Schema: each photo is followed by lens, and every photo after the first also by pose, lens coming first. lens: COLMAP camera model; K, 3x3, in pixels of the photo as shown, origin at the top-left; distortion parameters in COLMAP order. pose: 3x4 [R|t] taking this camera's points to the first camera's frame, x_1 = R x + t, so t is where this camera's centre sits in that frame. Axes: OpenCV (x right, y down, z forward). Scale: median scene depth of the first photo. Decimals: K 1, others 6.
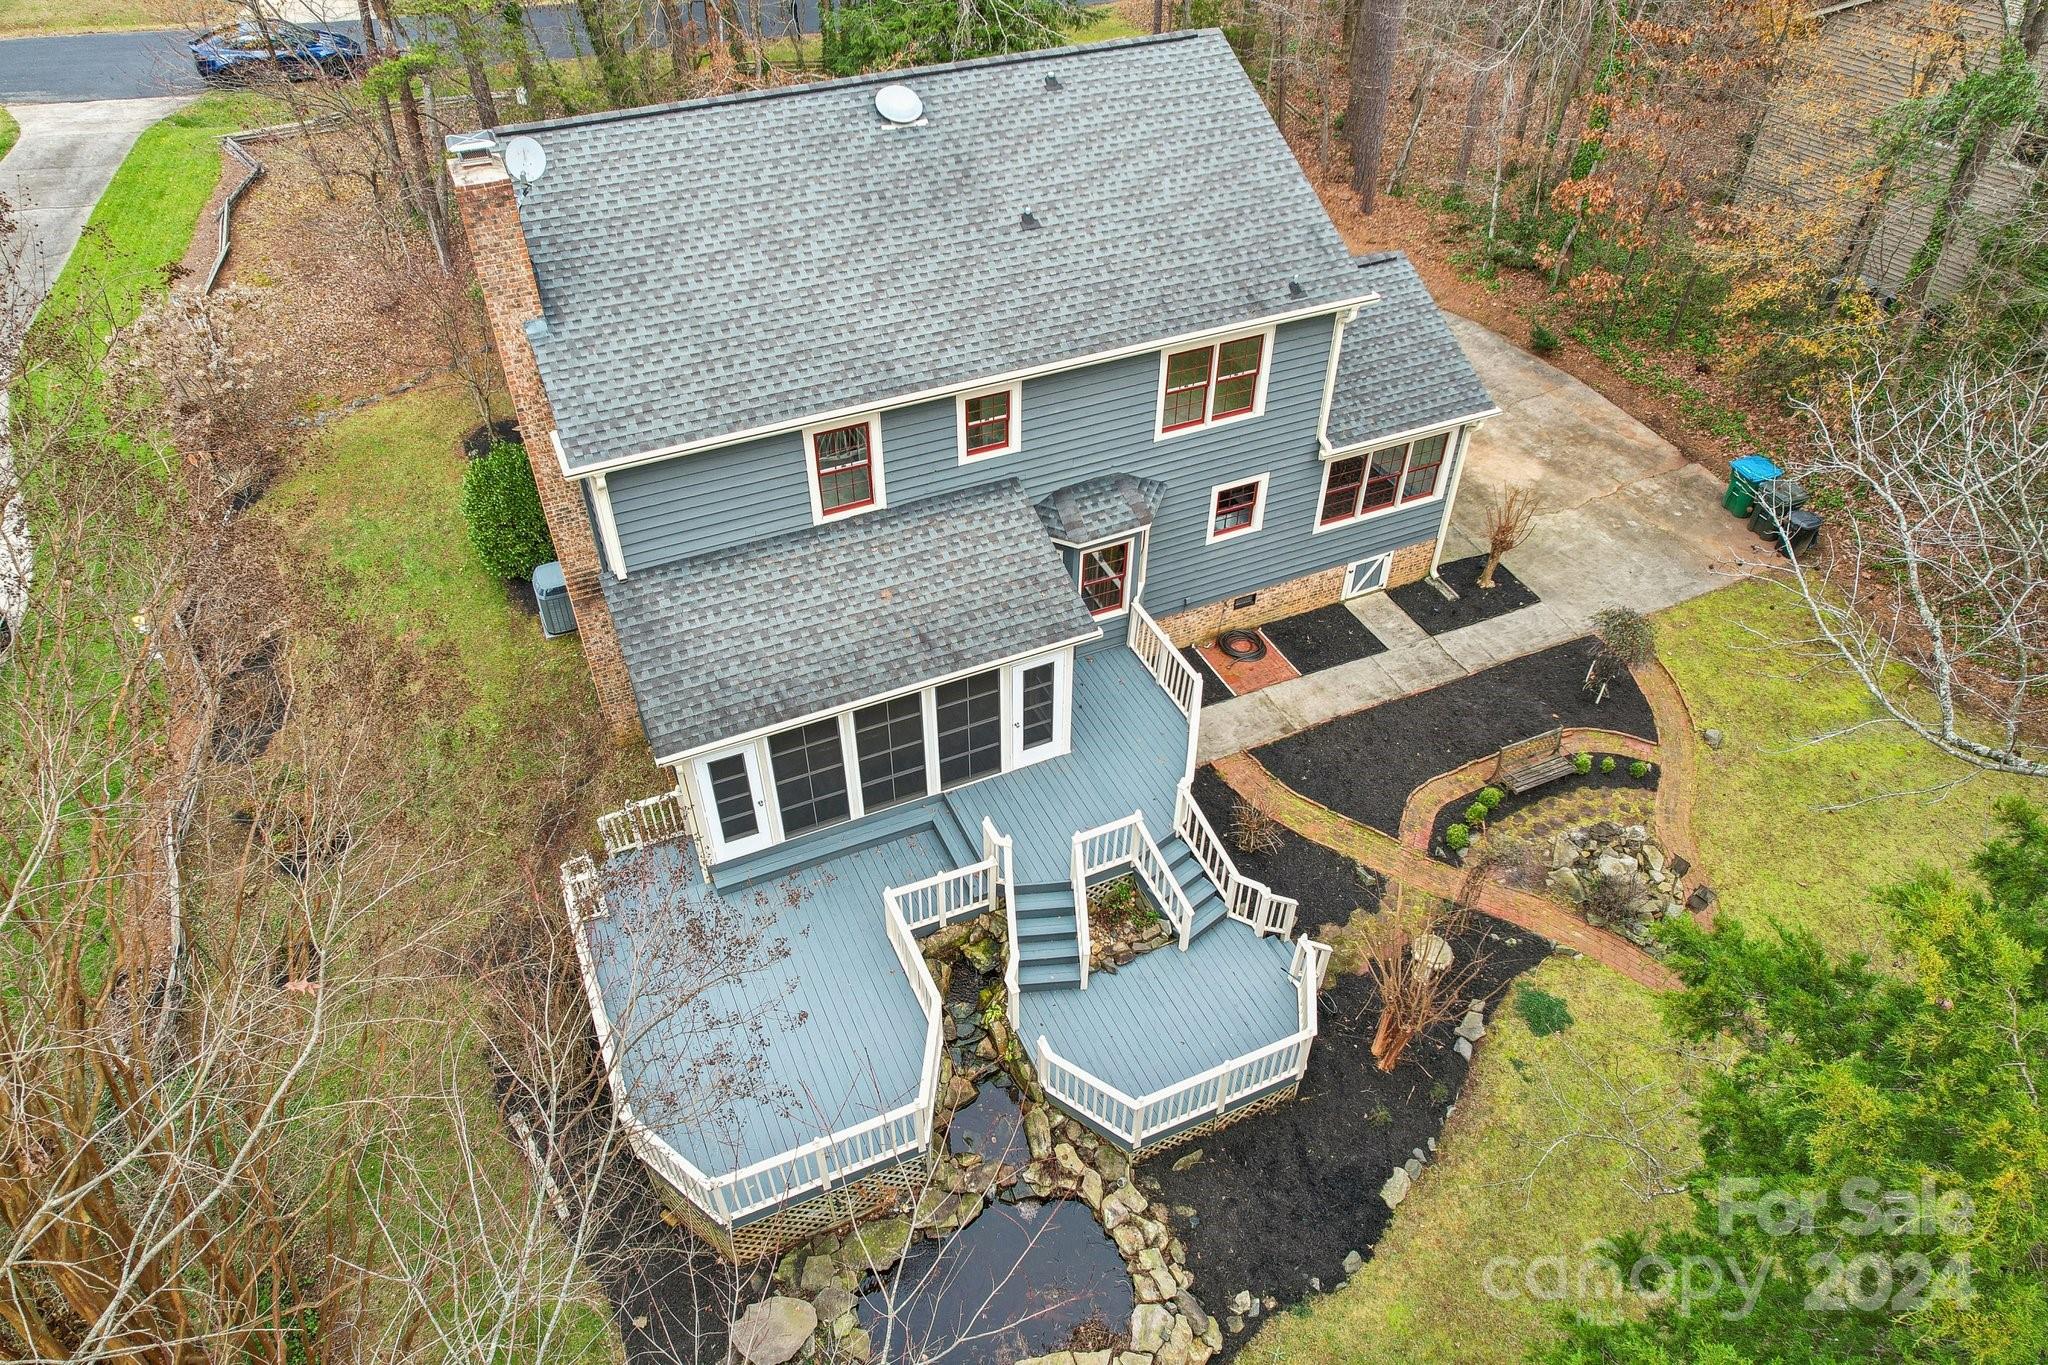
lens RADIAL K [[1329.0, 0, 1024.2], [0, 1329.0, 690.1], [0, 0, 1]] dist [-0.060562, 0.028025]
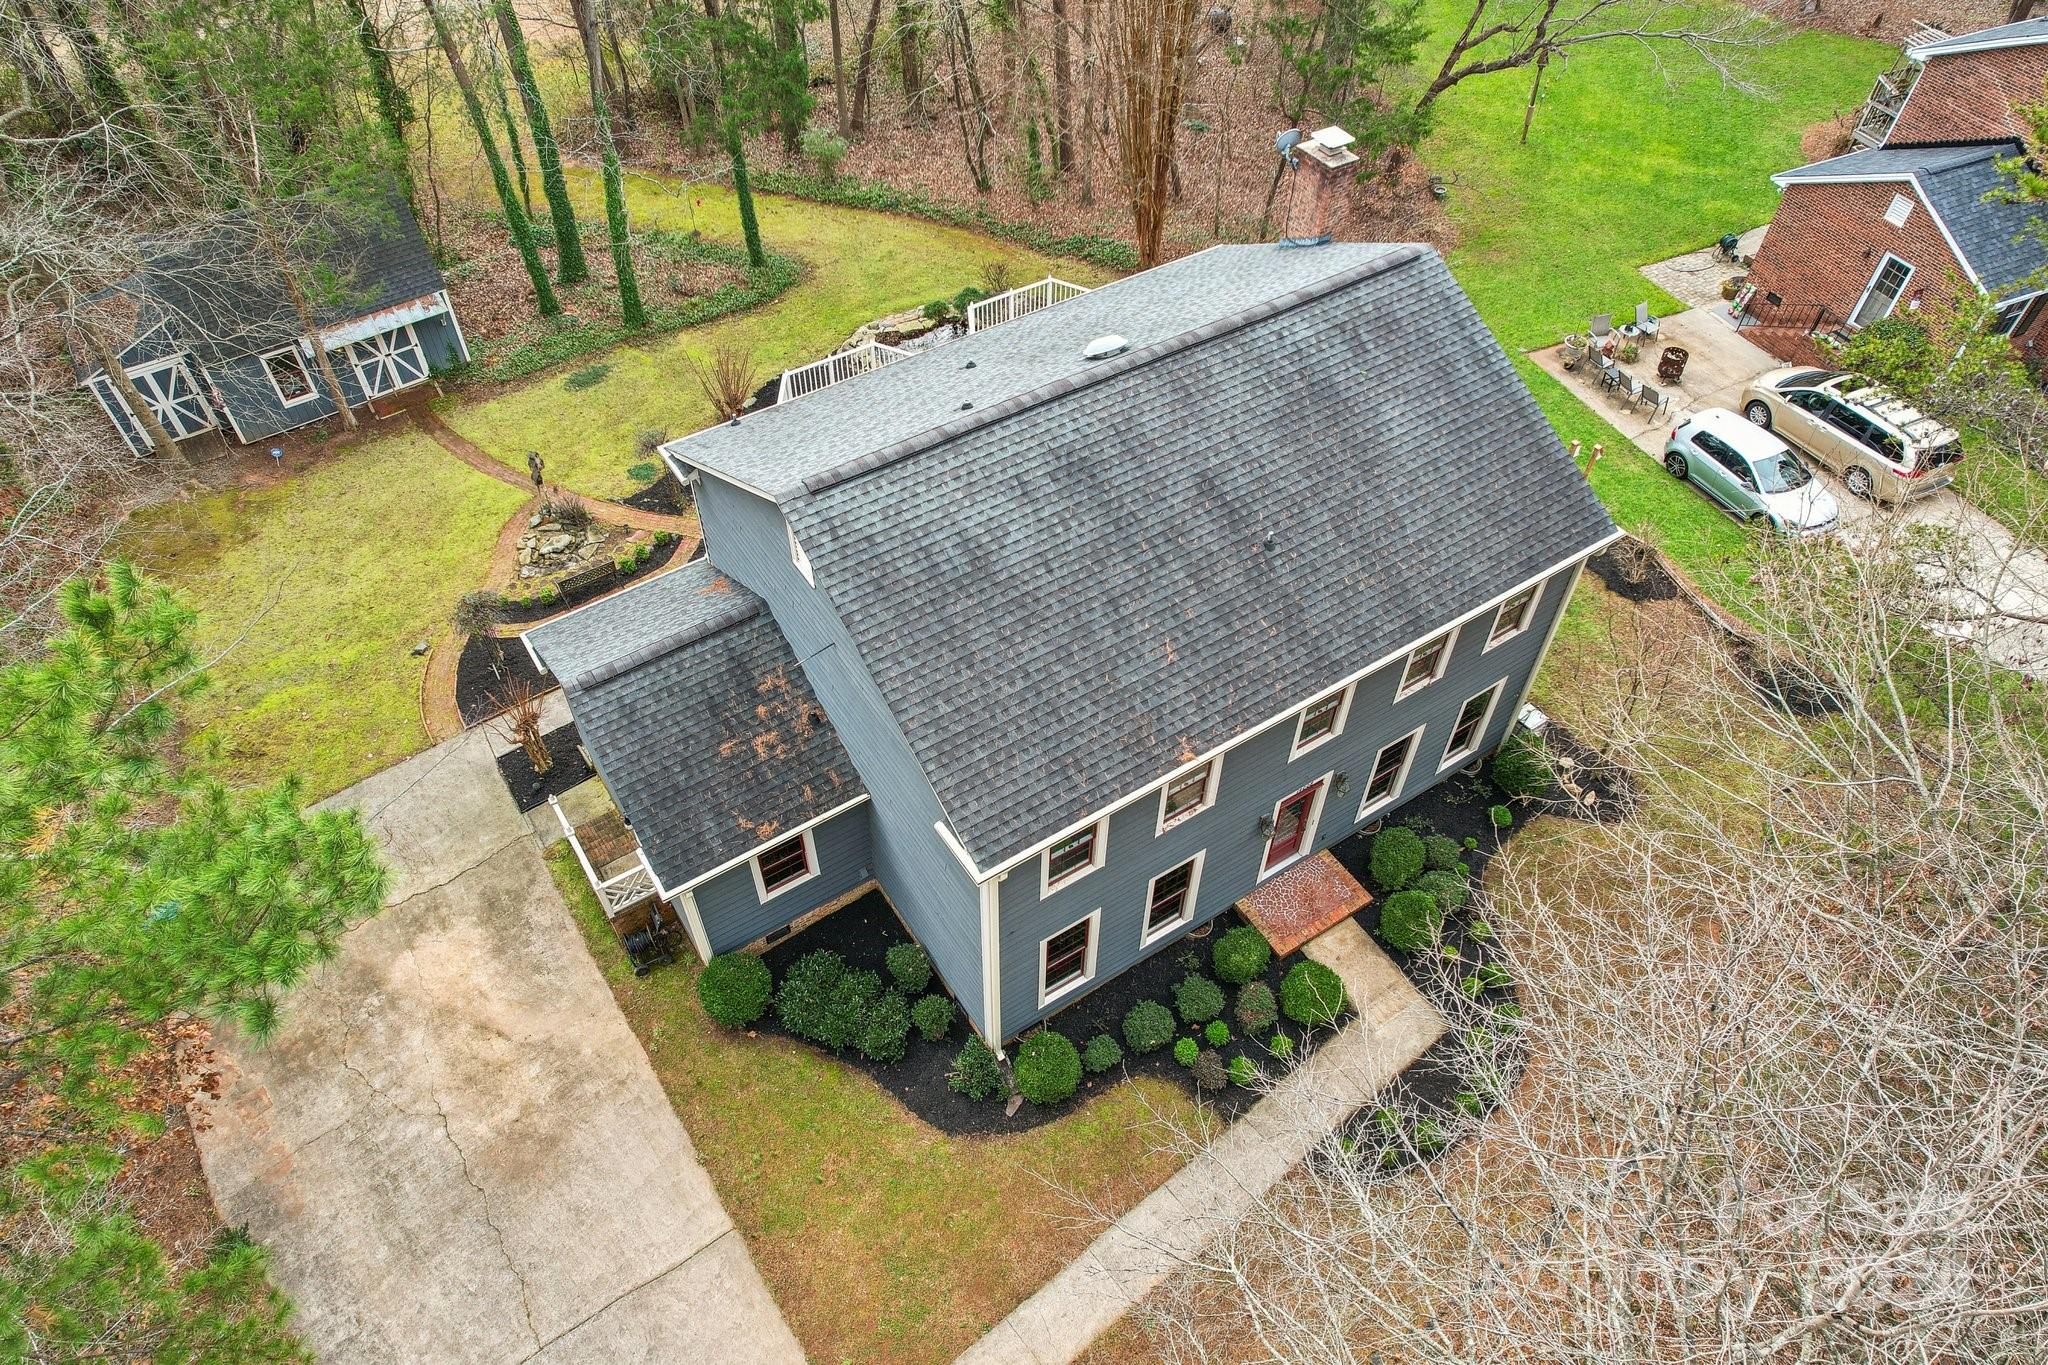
lens RADIAL K [[1329.0, 0, 1032.0], [0, 1329.0, 680.1], [0, 0, 1]] dist [-0.060562, 0.028025]
pose [[-0.987909, 0.113625, -0.105474, 0.090546], [-0.107845, -0.014906, 0.994056, -1.405492], [0.111377, 0.993412, 0.026980, 1.160124]]
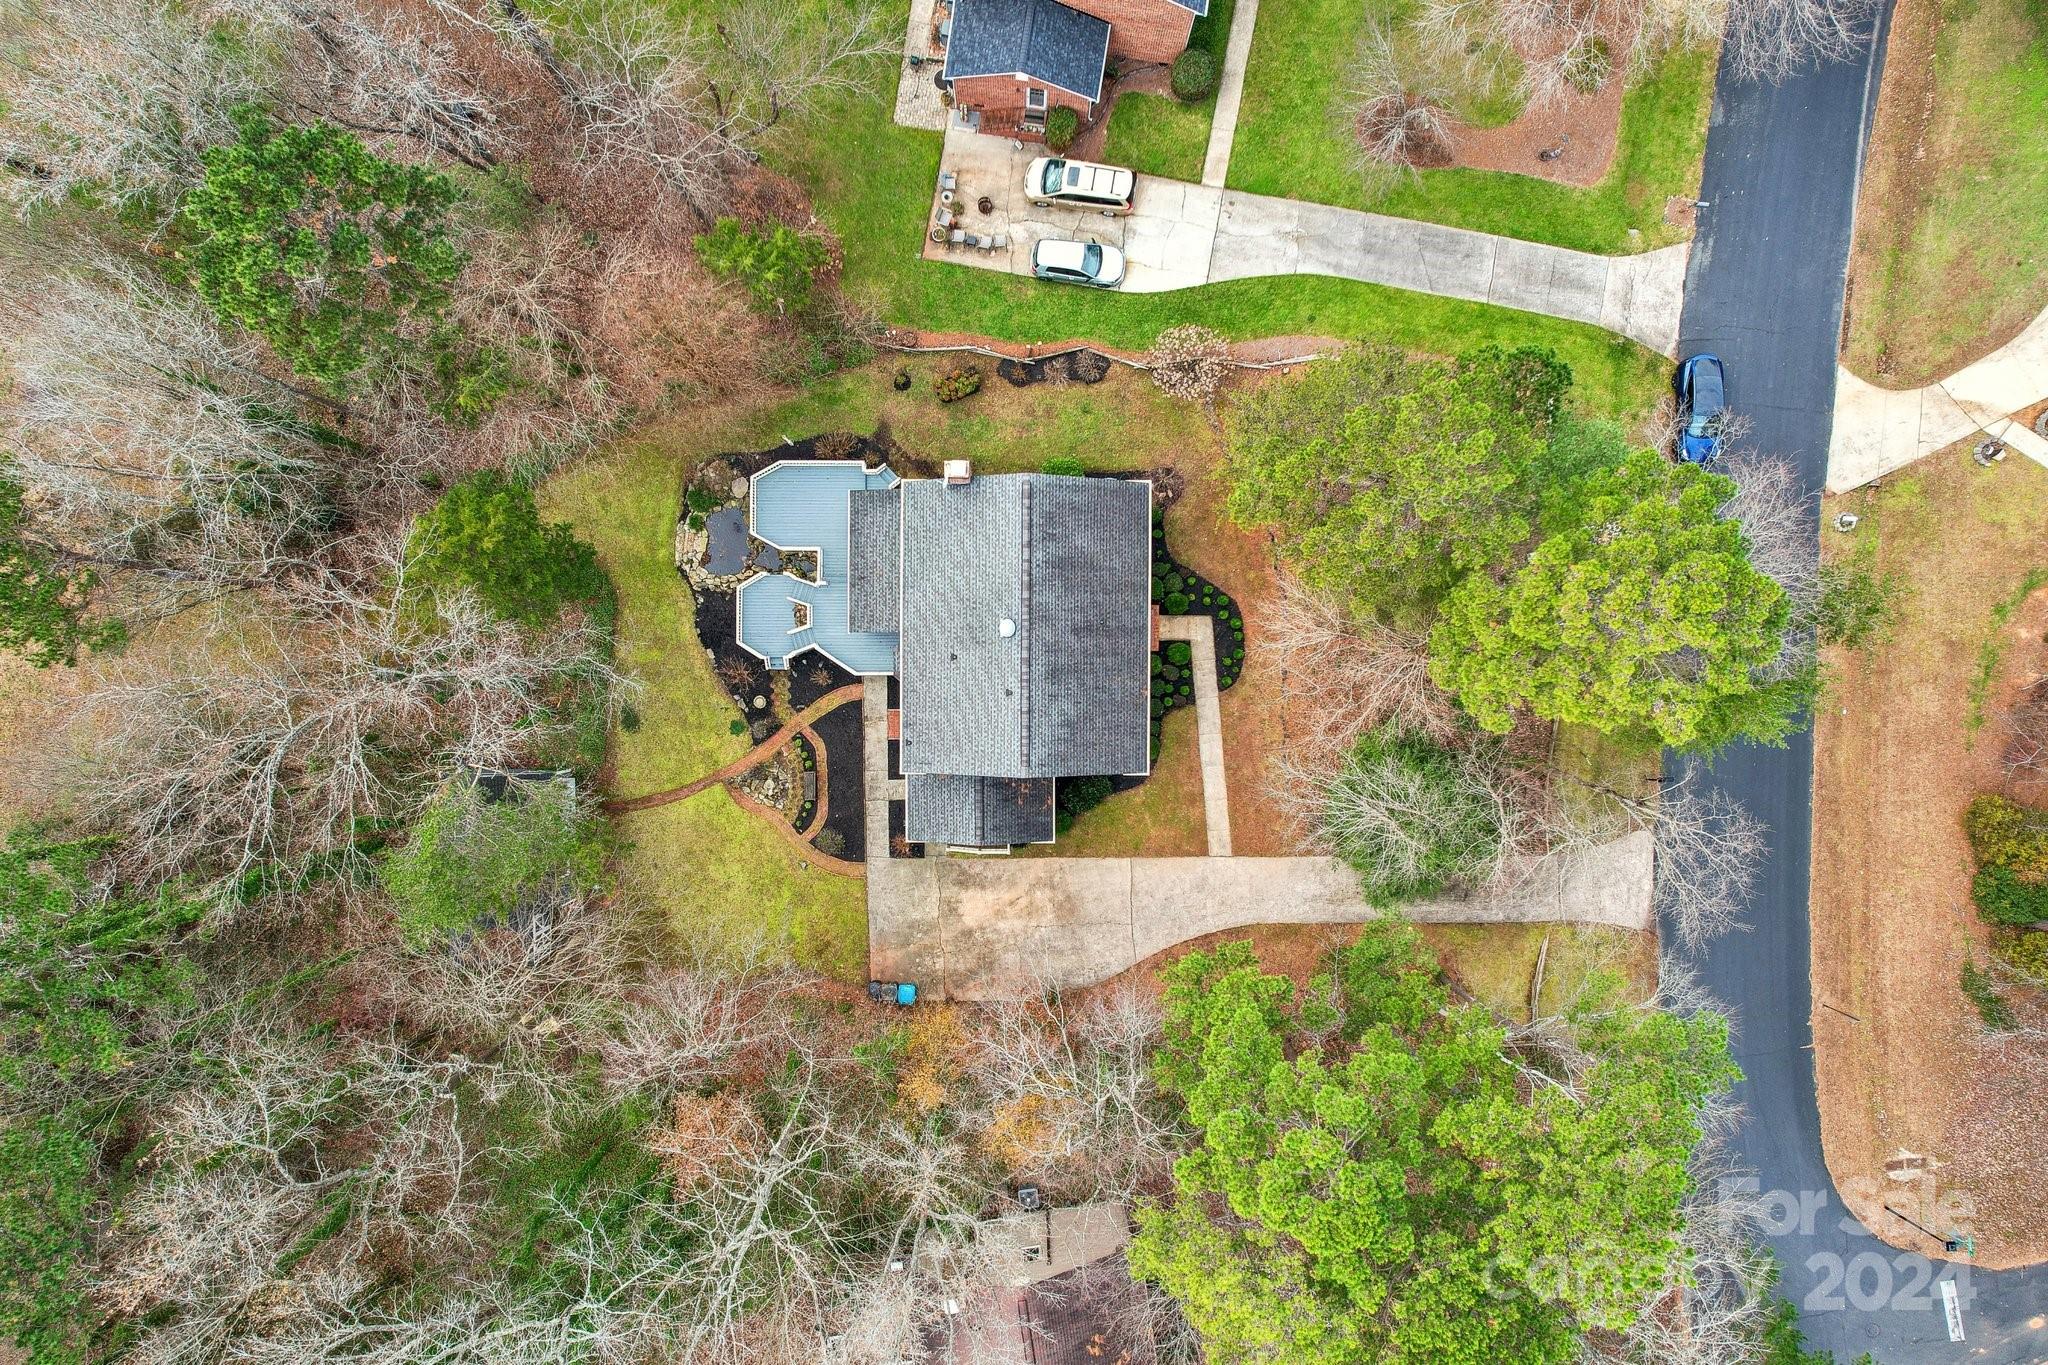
lens RADIAL K [[1329.0, 0, 1031.2], [0, 1329.0, 681.8], [0, 0, 1]] dist [-0.060562, 0.028025]
pose [[-0.416375, 0.909193, 0.000761, -0.017812], [-0.621337, -0.285159, 0.729812, -2.353223], [0.663756, 0.303402, 0.683648, -0.739437]]
